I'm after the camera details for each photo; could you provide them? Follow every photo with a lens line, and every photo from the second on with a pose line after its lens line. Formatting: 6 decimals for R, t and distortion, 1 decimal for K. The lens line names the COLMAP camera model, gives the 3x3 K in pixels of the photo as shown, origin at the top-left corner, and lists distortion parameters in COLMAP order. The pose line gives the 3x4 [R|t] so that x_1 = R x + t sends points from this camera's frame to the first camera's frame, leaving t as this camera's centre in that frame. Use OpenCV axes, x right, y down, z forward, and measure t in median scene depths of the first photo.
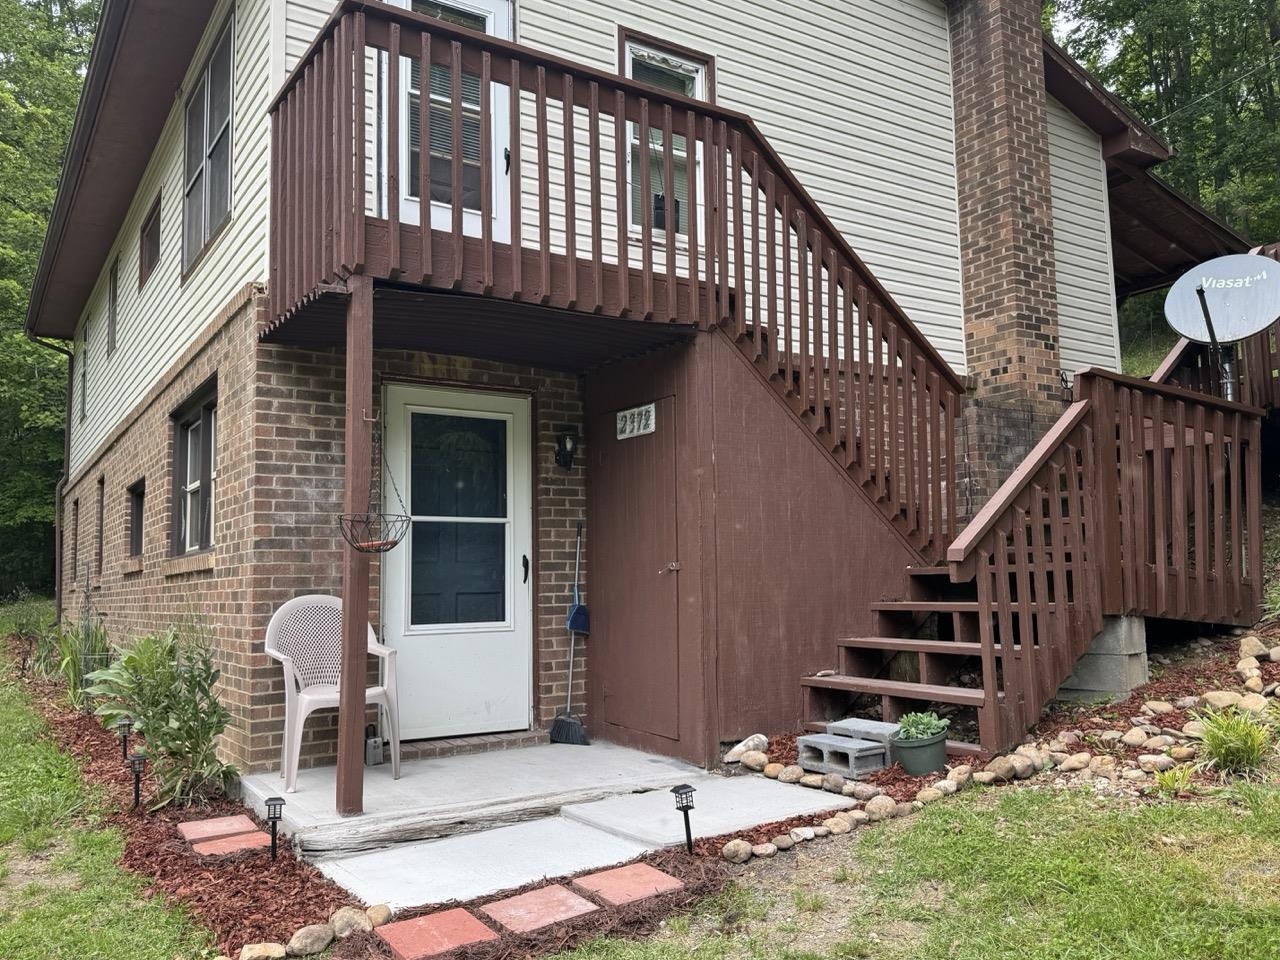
lens RADIAL K [[1047.9, 0, 639.6], [0, 1047.9, 491.0], [0, 0, 1]] dist [0.031640, -0.044597]
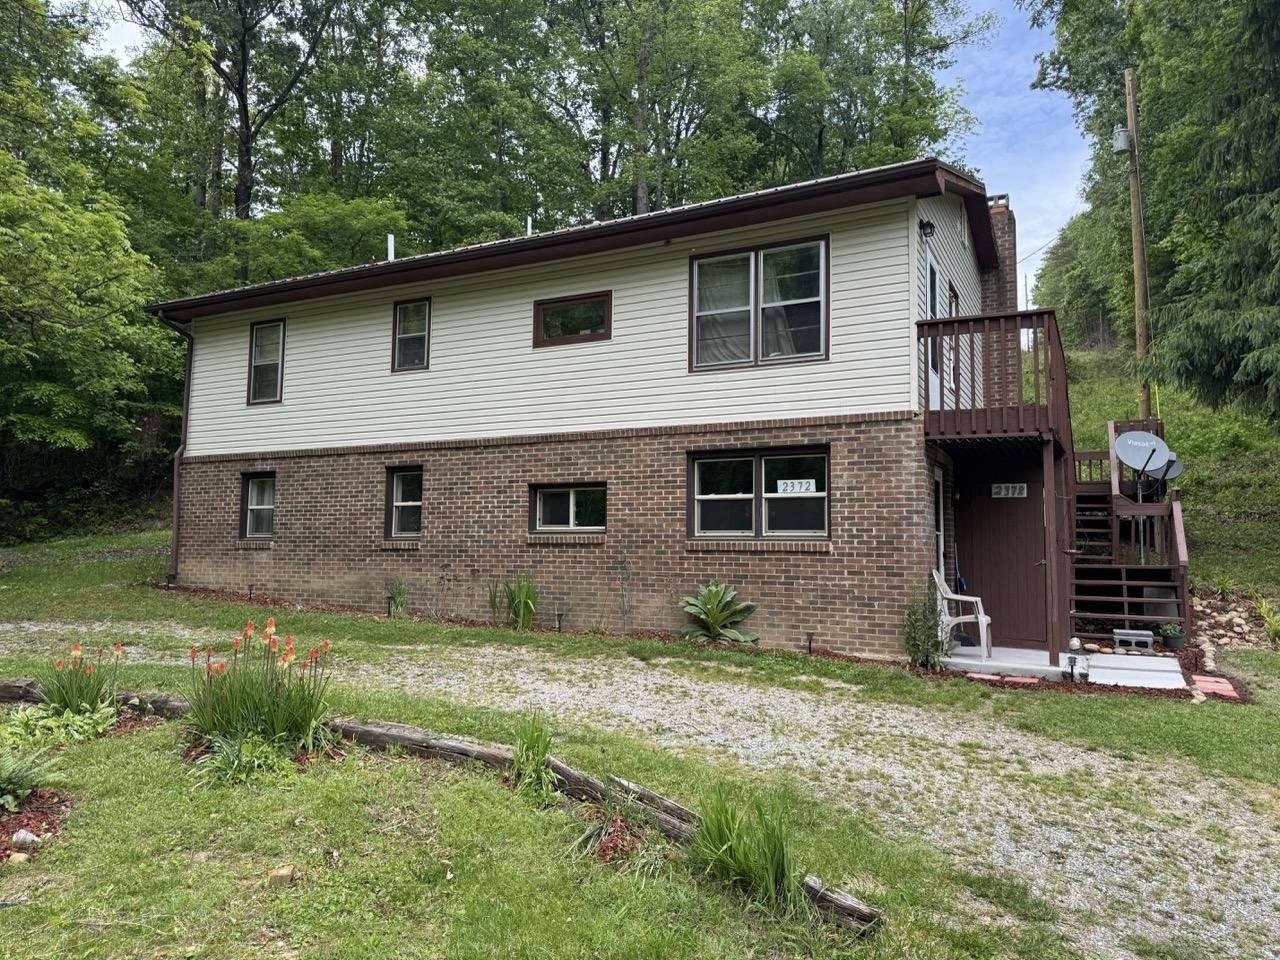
lens RADIAL K [[885.4, 0, 645.6], [0, 885.4, 479.6], [0, 0, 1]] dist [0.083212, -0.035526]
pose [[0.864403, 0.076461, 0.496953, -1.488992], [-0.079418, 0.996725, -0.015215, -0.002402], [-0.496489, -0.026315, 0.867644, -0.191677]]
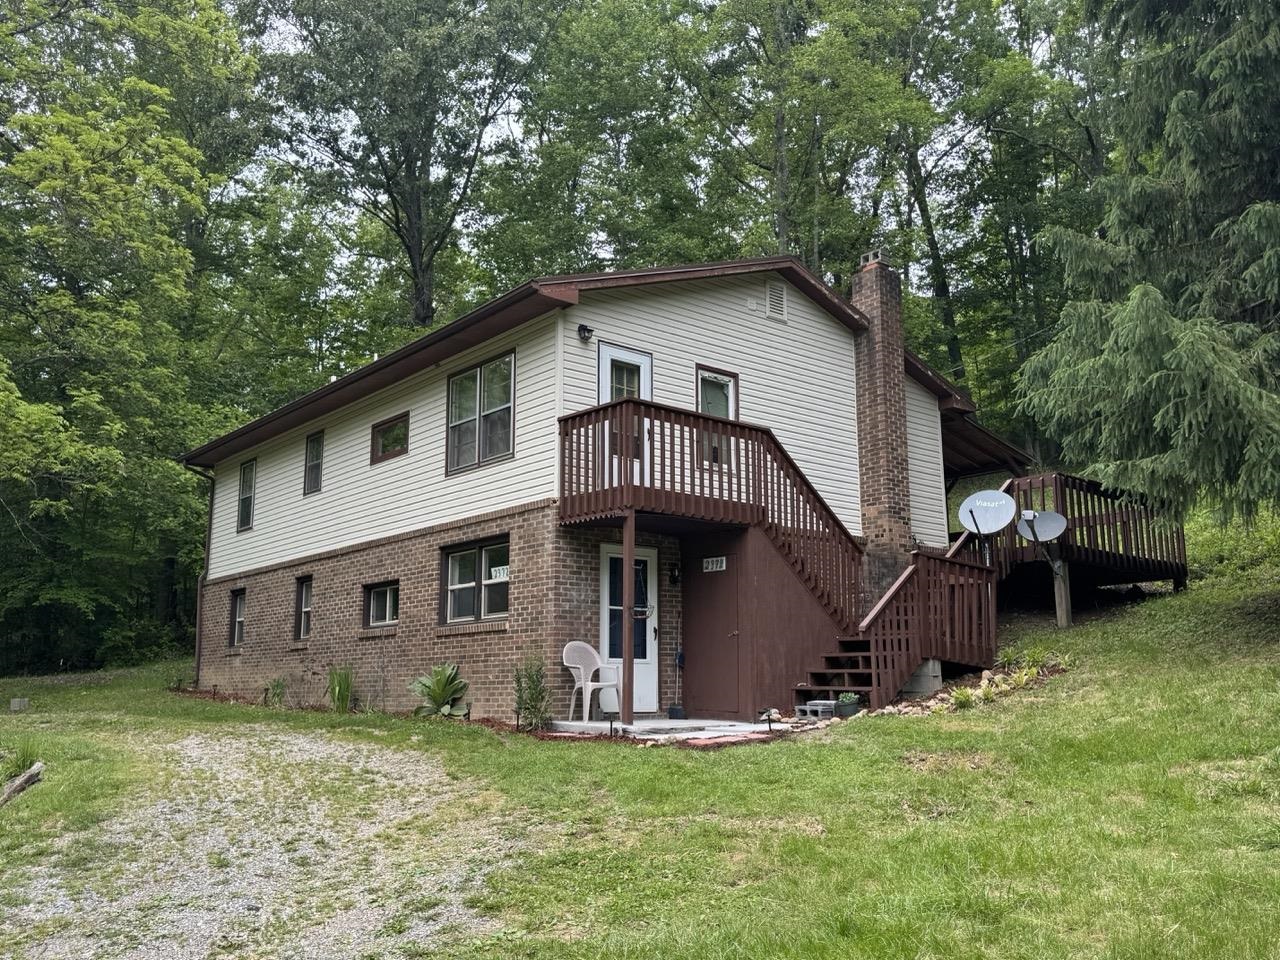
lens RADIAL K [[1112.5, 0, 636.0], [0, 1112.5, 477.4], [0, 0, 1]] dist [0.070428, -0.005823]
pose [[0.992792, 0.040222, 0.112899, -0.416350], [-0.029074, 0.994692, -0.098706, -0.014055], [-0.116270, 0.094712, 0.988692, -1.216273]]
